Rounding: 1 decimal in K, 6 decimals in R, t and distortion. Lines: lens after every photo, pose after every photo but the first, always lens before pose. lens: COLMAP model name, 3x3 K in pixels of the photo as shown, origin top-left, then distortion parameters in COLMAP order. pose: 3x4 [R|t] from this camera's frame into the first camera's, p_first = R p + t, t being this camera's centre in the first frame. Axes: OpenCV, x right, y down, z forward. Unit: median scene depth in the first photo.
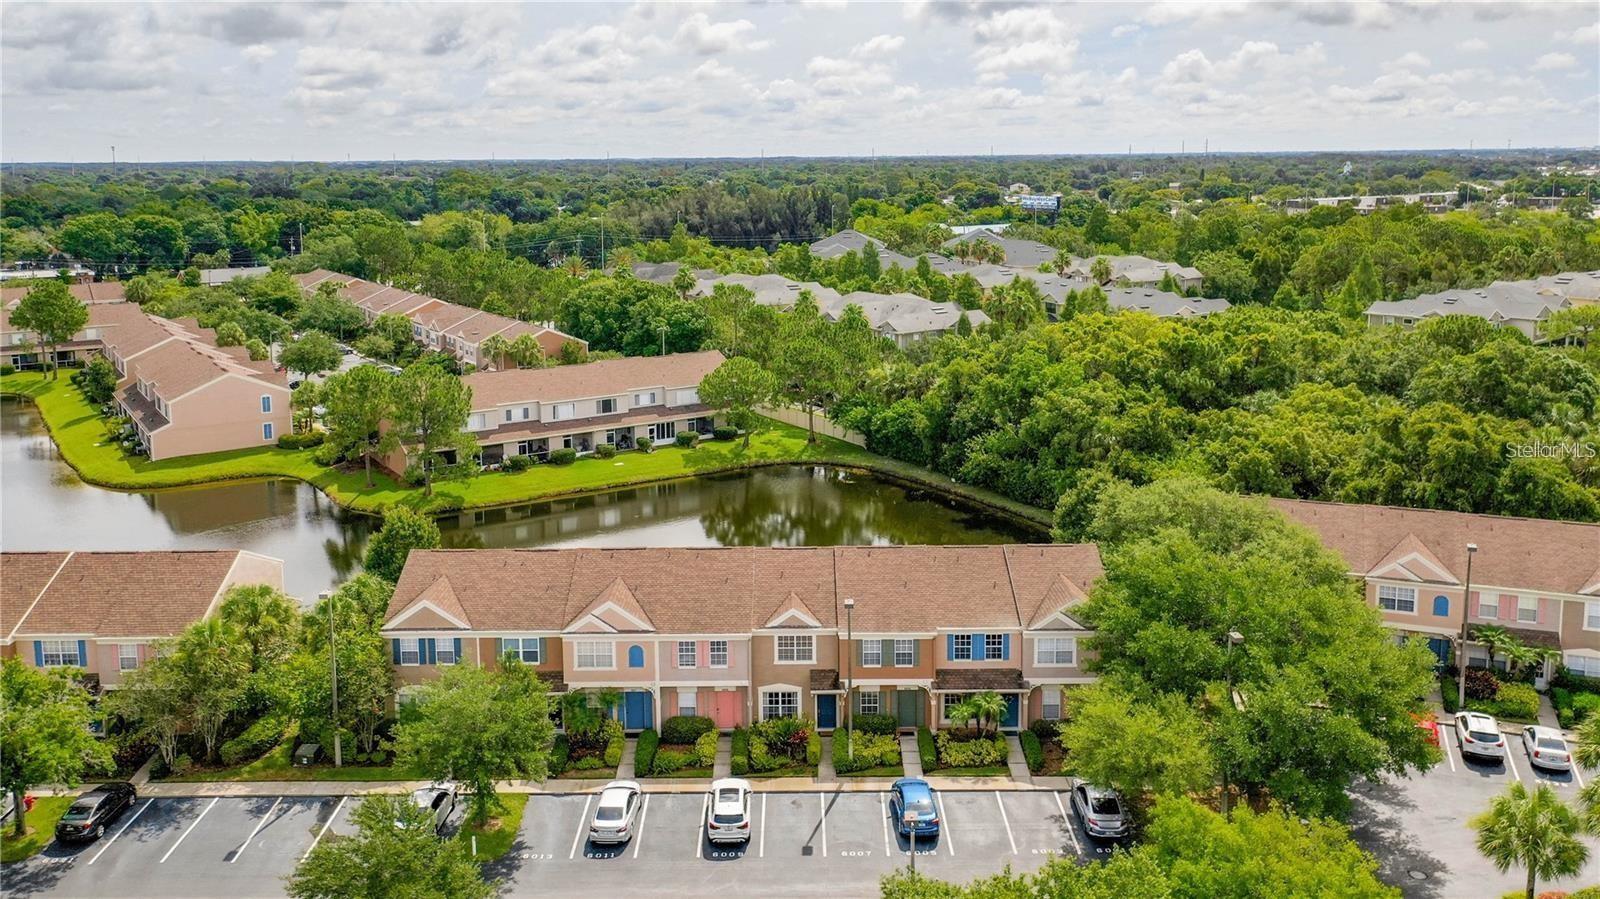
lens RADIAL K [[1293.7, 0, 802.4], [0, 1293.7, 445.7], [0, 0, 1]] dist [0.006534, 0.007205]
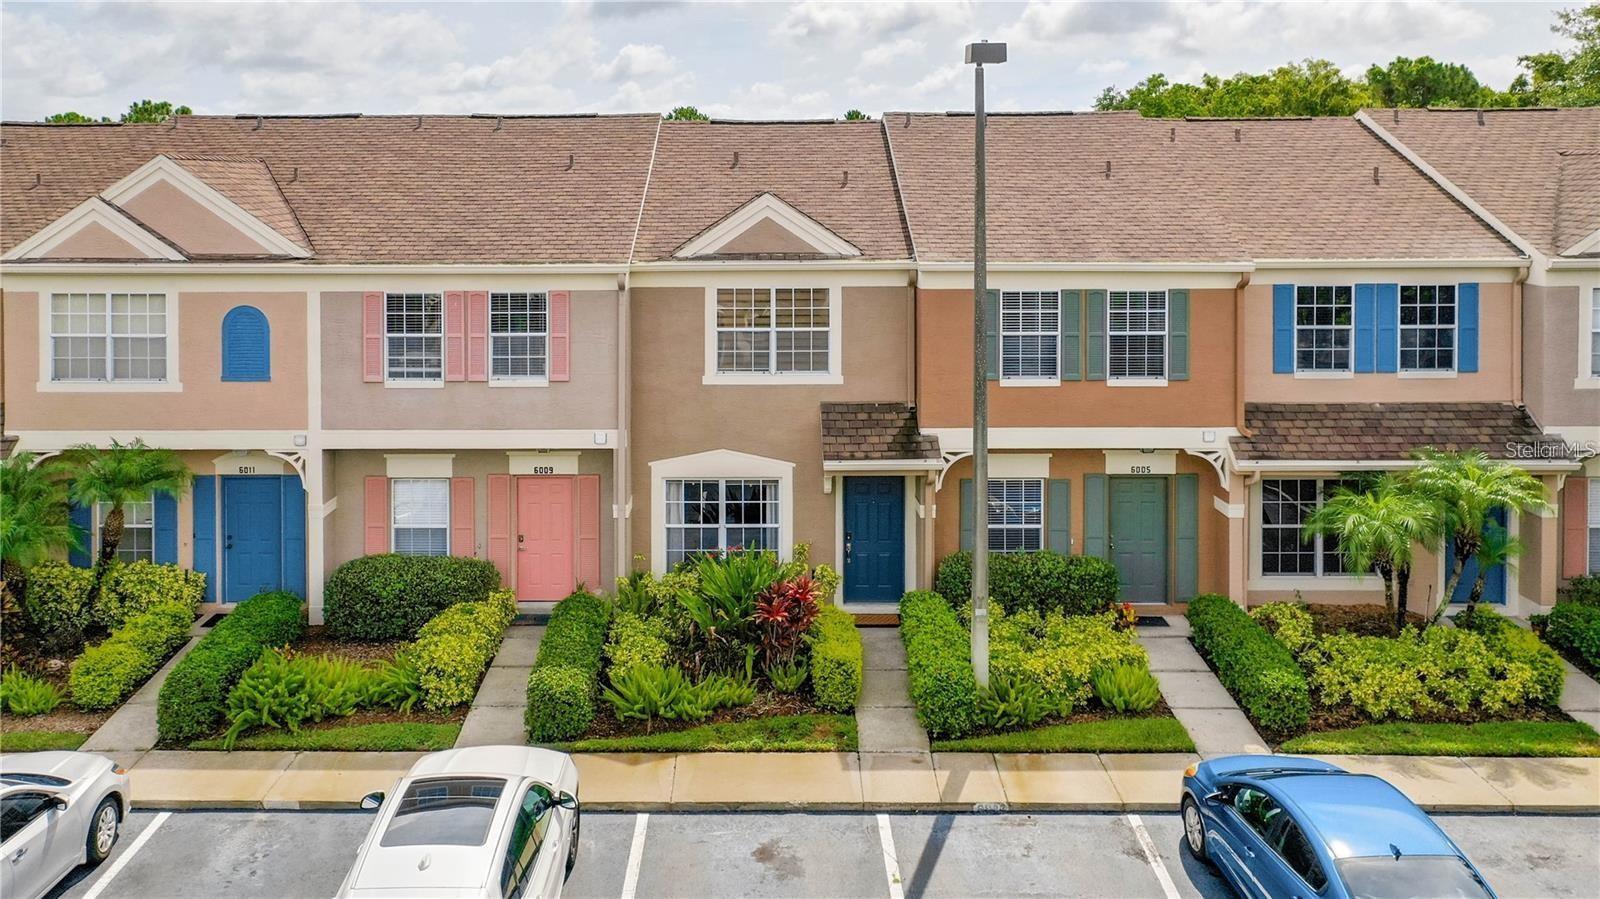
lens RADIAL K [[1293.7, 0, 768.4], [0, 1293.7, 329.3], [0, 0, 1]] dist [0.006534, 0.007205]
pose [[0.999947, 0.010319, 0.000220, -0.006755], [-0.010218, 0.992783, -0.119486, 0.193814], [-0.001452, 0.119477, 0.992836, 0.698987]]
